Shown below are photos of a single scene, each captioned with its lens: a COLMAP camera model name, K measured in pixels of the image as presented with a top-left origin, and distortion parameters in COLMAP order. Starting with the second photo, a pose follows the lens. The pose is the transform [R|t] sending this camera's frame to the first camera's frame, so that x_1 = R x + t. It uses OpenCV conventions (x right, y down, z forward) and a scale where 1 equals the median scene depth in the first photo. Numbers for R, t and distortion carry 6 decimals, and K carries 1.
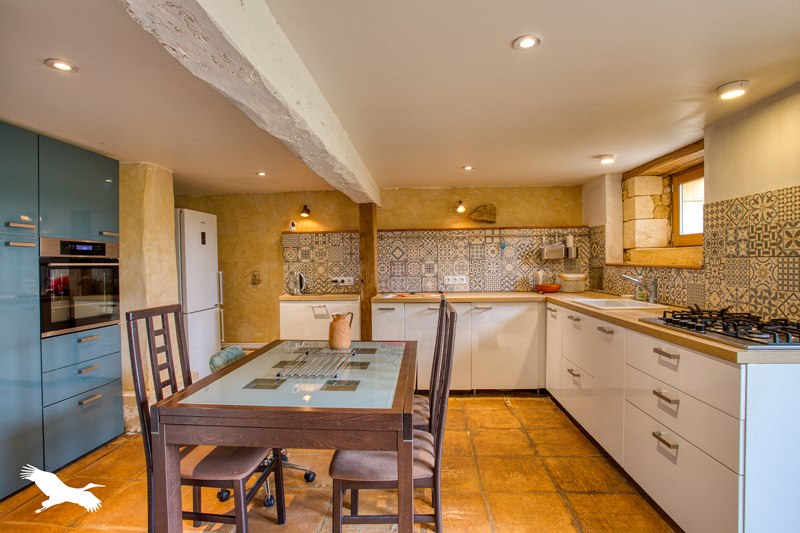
lens RADIAL K [[394.9, 0, 400.0], [0, 394.9, 266.5], [0, 0, 1]] dist [-0.054947, 0.000513]
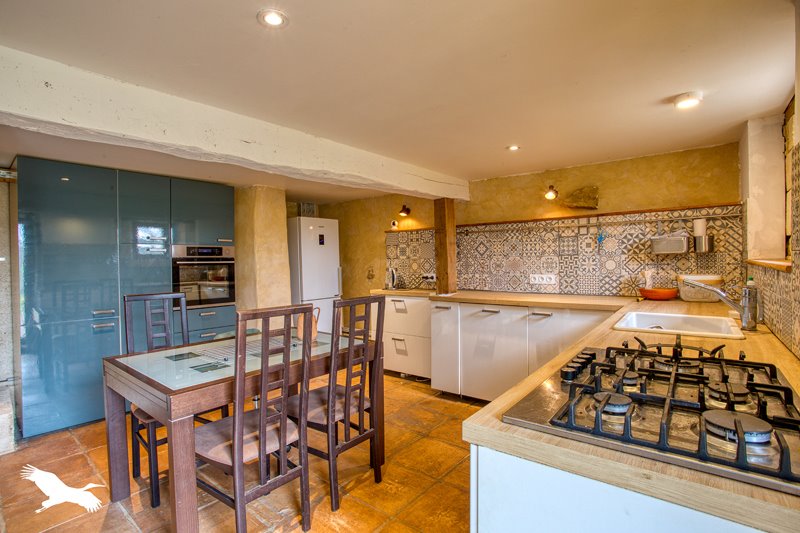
lens RADIAL K [[384.9, 0, 402.0], [0, 384.9, 266.2], [0, 0, 1]] dist [-0.048310, 0.001147]
pose [[0.822534, 0.006607, -0.568678, 0.363613], [0.001250, 0.999909, 0.013425, -0.005572], [0.568715, -0.011754, 0.822451, 0.148275]]
